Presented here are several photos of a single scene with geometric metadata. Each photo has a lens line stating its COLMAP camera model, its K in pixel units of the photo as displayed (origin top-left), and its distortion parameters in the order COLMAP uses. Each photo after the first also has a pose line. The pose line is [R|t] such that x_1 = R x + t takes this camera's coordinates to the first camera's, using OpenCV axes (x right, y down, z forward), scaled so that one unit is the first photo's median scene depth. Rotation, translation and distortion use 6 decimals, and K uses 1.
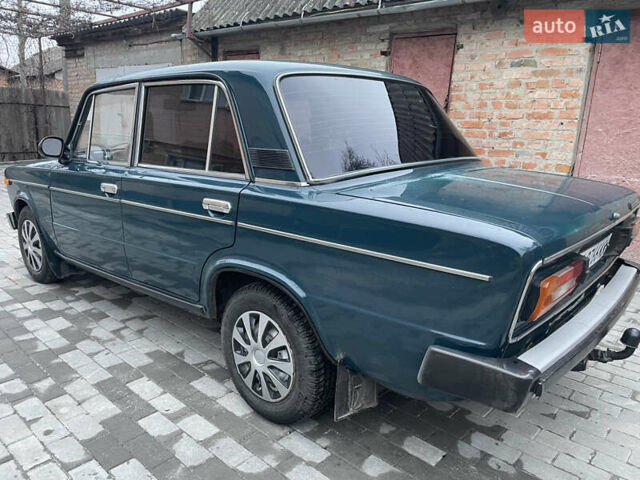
lens RADIAL K [[486.2, 0, 321.7], [0, 486.2, 237.9], [0, 0, 1]] dist [0.096676, -0.122785]
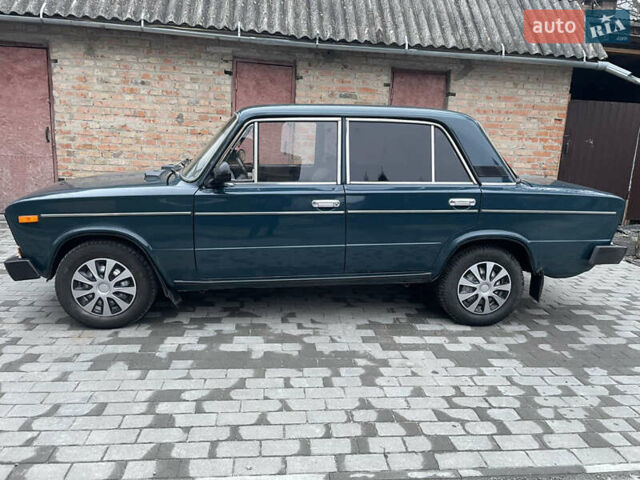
lens RADIAL K [[486.2, 0, 321.7], [0, 486.2, 237.9], [0, 0, 1]] dist [0.096676, -0.122785]
pose [[0.662138, -0.154663, 0.733248, -1.195284], [0.148274, 0.986165, 0.074116, -0.096322], [-0.734567, 0.059647, 0.675910, 0.179932]]
